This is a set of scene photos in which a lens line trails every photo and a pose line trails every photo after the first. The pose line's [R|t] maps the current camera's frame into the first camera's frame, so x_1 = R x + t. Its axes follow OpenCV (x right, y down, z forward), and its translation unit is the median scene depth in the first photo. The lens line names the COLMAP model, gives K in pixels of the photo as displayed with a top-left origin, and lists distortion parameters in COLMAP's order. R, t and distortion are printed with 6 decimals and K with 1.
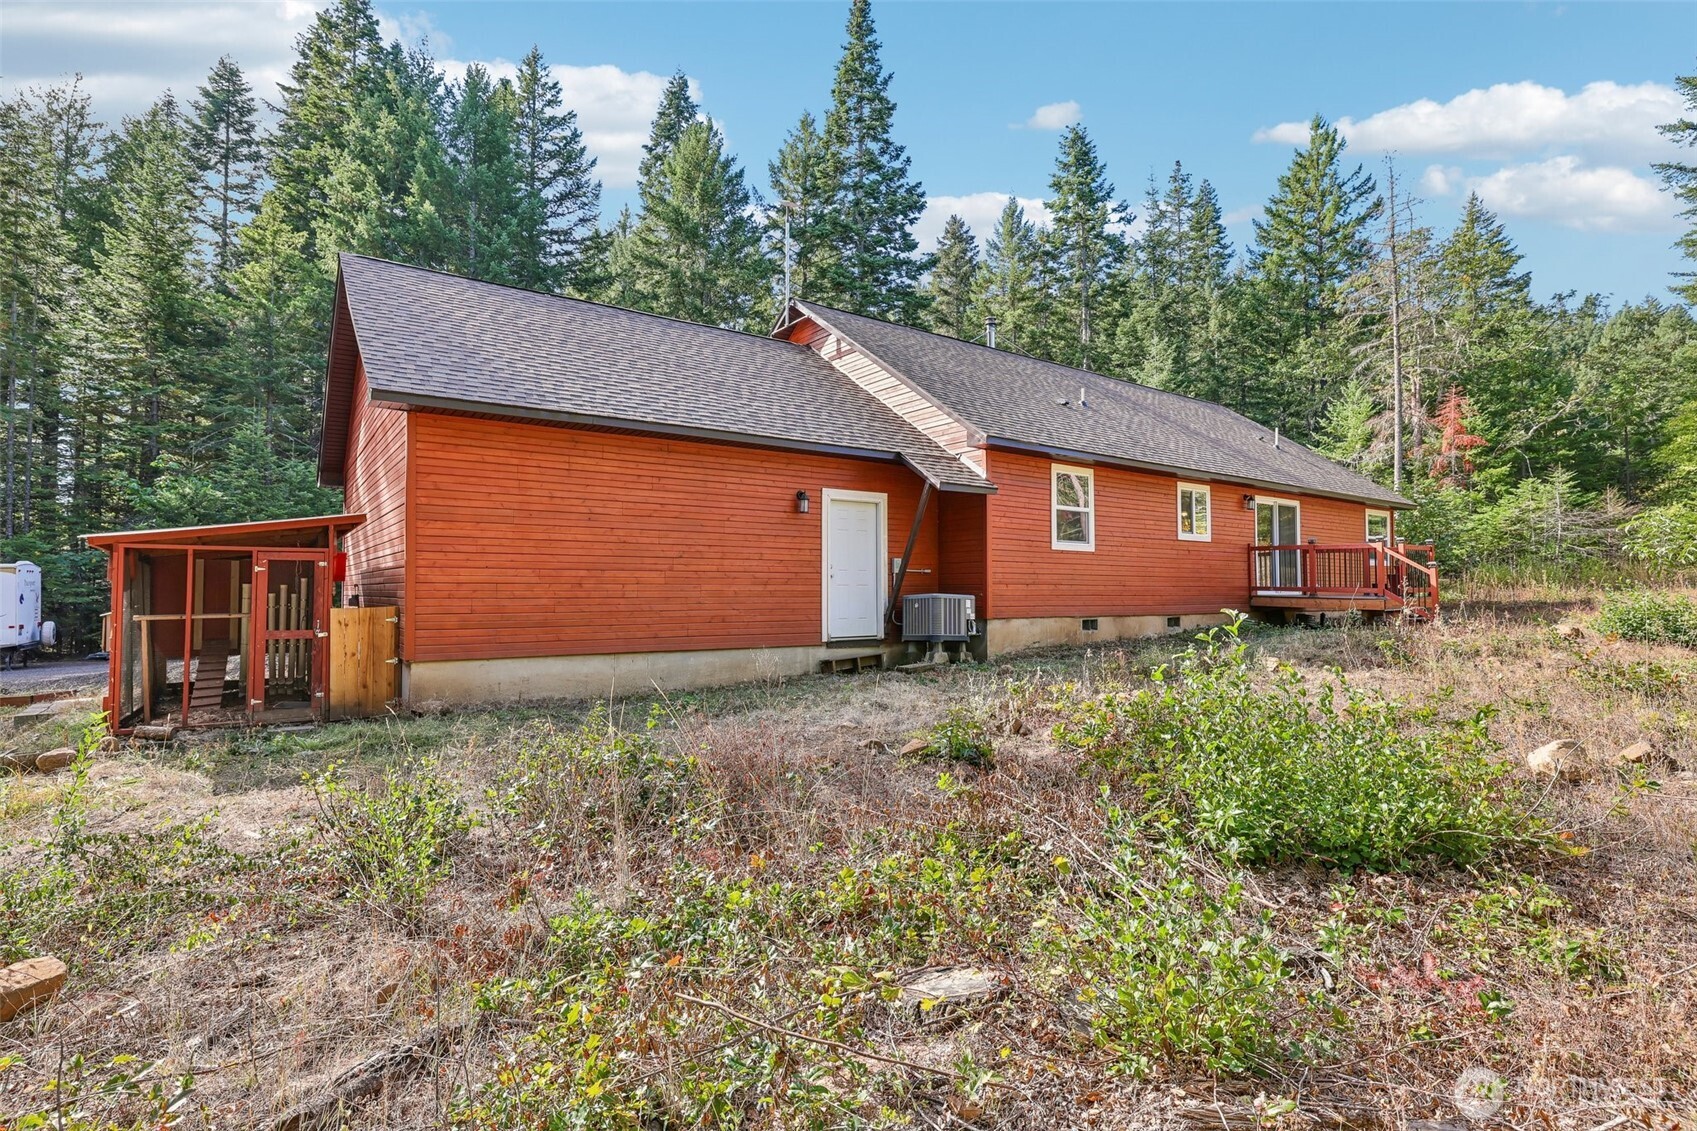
lens RADIAL K [[859.3, 0, 850.3], [0, 859.3, 573.8], [0, 0, 1]] dist [-0.031301, 0.015146]
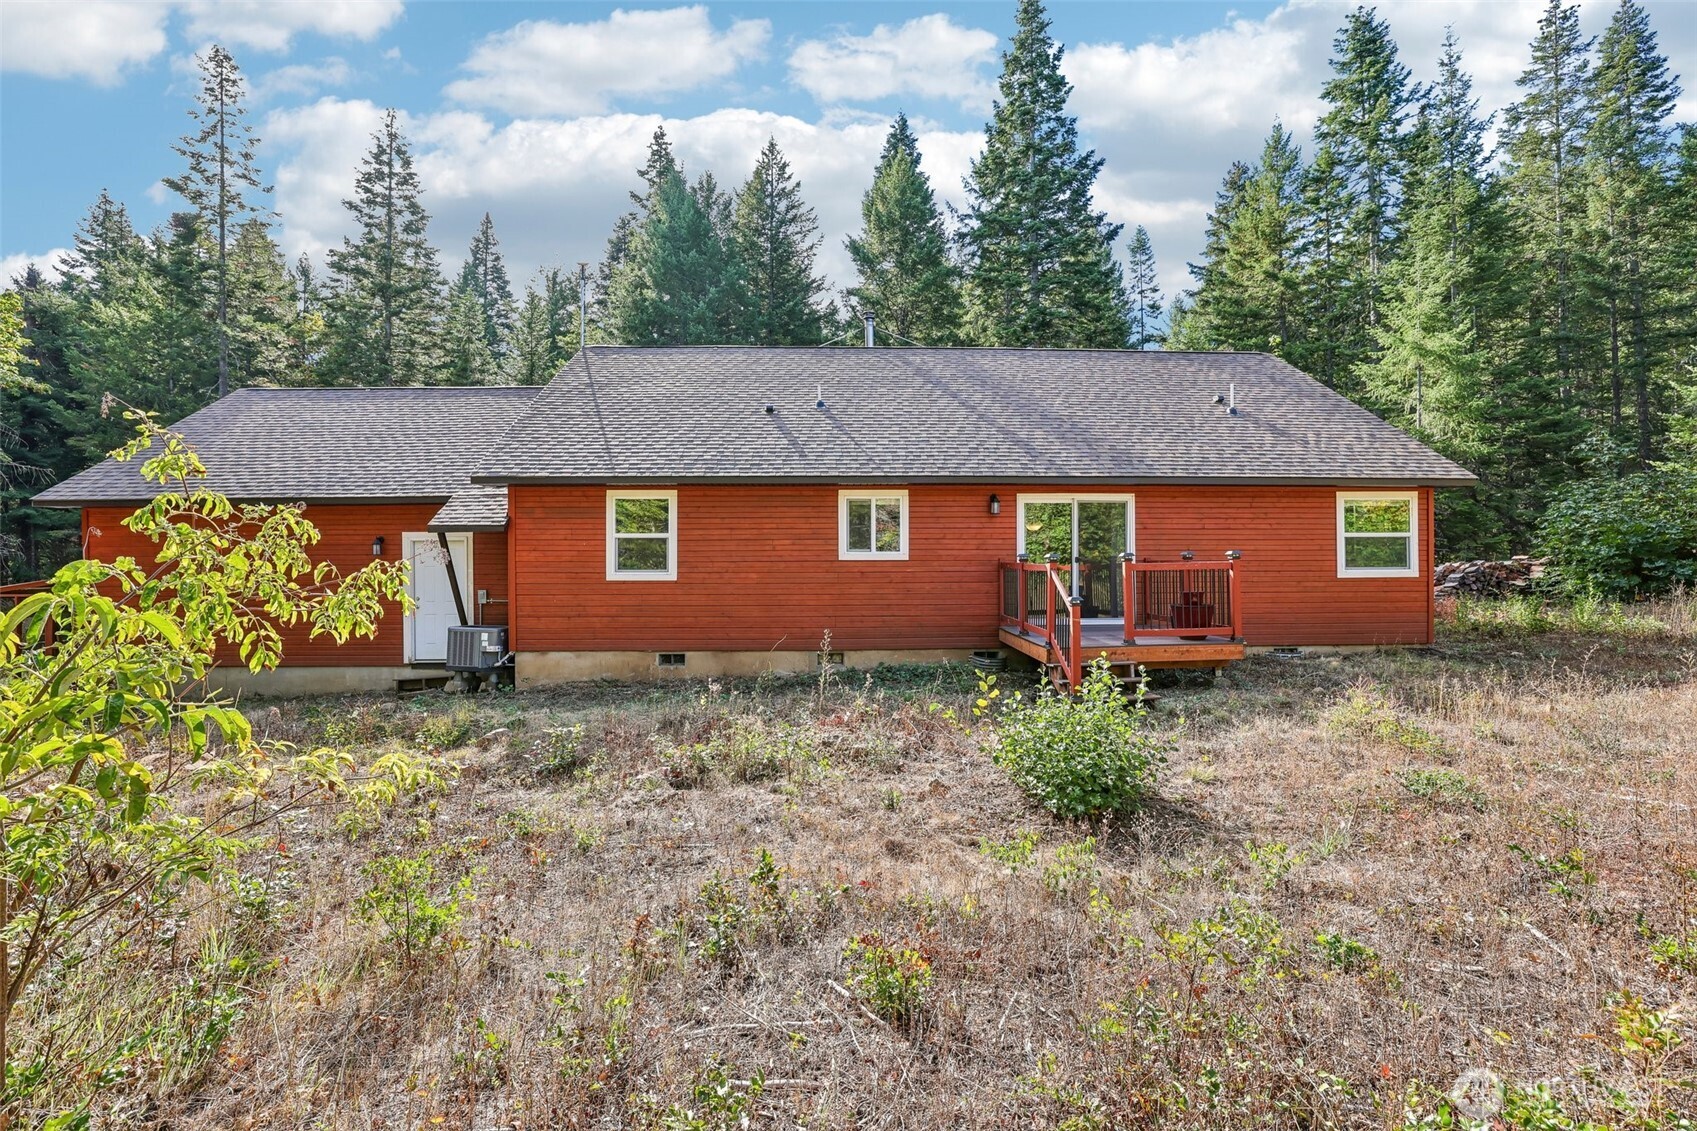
lens RADIAL K [[748.5, 0, 840.0], [0, 748.5, 559.9], [0, 0, 1]] dist [-0.045163, 0.016240]
pose [[0.819442, -0.007704, -0.573110, 0.886844], [0.019137, 0.999720, 0.013924, -0.055621], [0.572842, -0.022377, 0.819360, 0.443523]]
